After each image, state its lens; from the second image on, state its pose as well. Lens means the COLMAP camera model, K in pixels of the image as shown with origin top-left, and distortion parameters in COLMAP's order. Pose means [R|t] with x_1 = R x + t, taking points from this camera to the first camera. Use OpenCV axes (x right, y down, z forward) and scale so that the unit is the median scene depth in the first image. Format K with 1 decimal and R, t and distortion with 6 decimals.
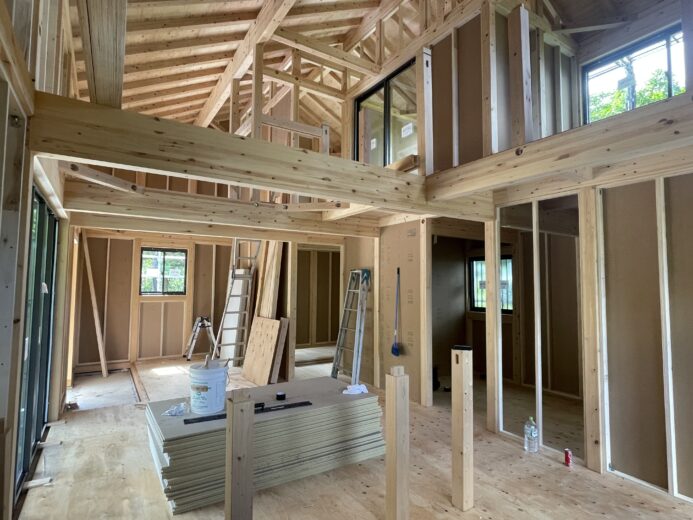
lens RADIAL K [[375.3, 0, 346.0], [0, 375.3, 262.8], [0, 0, 1]] dist [-0.005157, 0.000983]
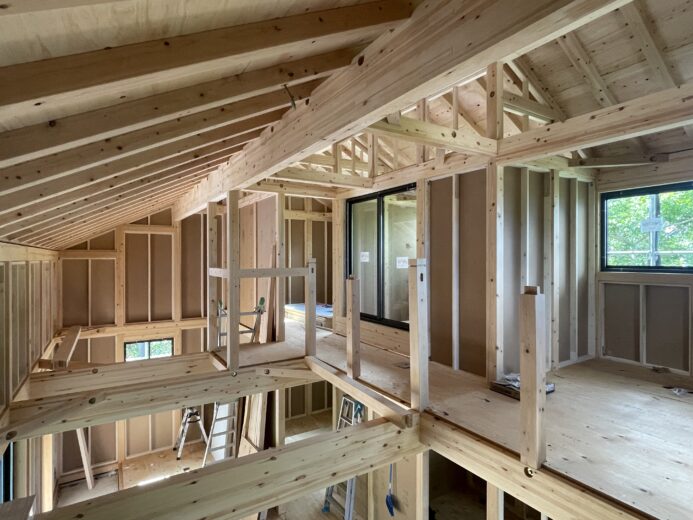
lens RADIAL K [[375.3, 0, 346.5], [0, 375.3, 257.3], [0, 0, 1]] dist [-0.005157, 0.000983]
pose [[0.999918, -0.009179, -0.008940, 0.032090], [0.009716, 0.998026, 0.062041, -0.380776], [0.008353, -0.062123, 0.998034, 0.090729]]
